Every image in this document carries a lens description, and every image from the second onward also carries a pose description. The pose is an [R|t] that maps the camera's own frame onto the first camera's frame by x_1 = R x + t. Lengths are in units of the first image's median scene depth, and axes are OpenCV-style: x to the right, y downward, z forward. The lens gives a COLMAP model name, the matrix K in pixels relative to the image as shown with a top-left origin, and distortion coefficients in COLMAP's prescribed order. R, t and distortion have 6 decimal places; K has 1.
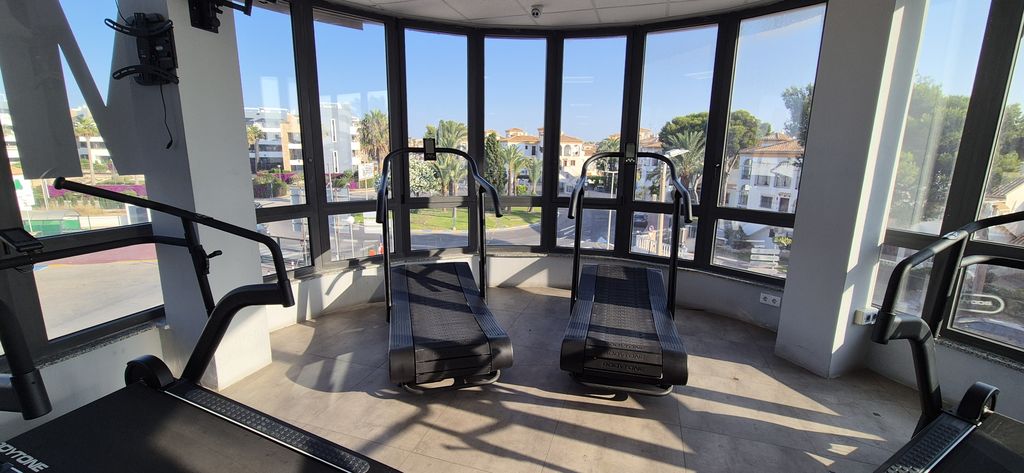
lens RADIAL K [[419.3, 0, 513.3], [0, 419.3, 237.1], [0, 0, 1]] dist [-0.000737, 0.000876]
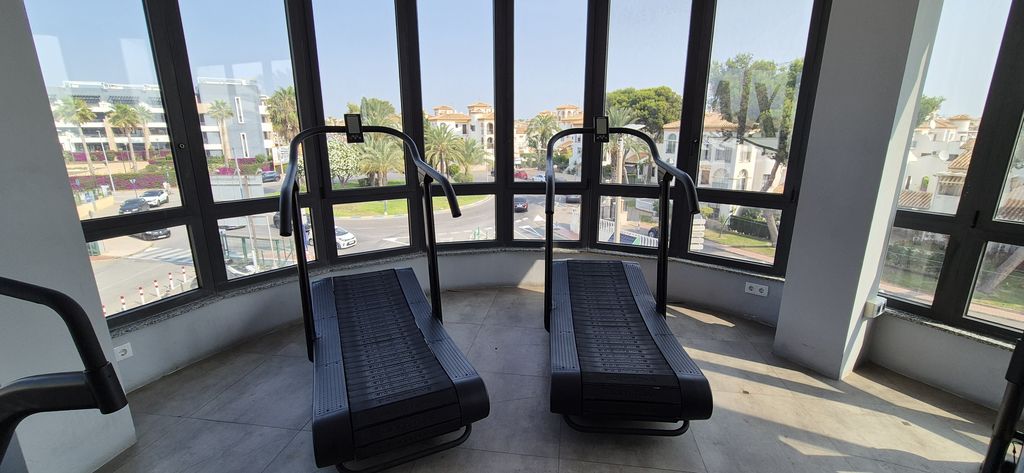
lens RADIAL K [[419.3, 0, 513.3], [0, 419.3, 237.1], [0, 0, 1]] dist [-0.000737, 0.000876]
pose [[0.986733, -0.056077, 0.152358, -0.035386], [0.048563, 0.997434, 0.052600, -0.032264], [-0.154917, -0.044503, 0.986925, 0.167912]]
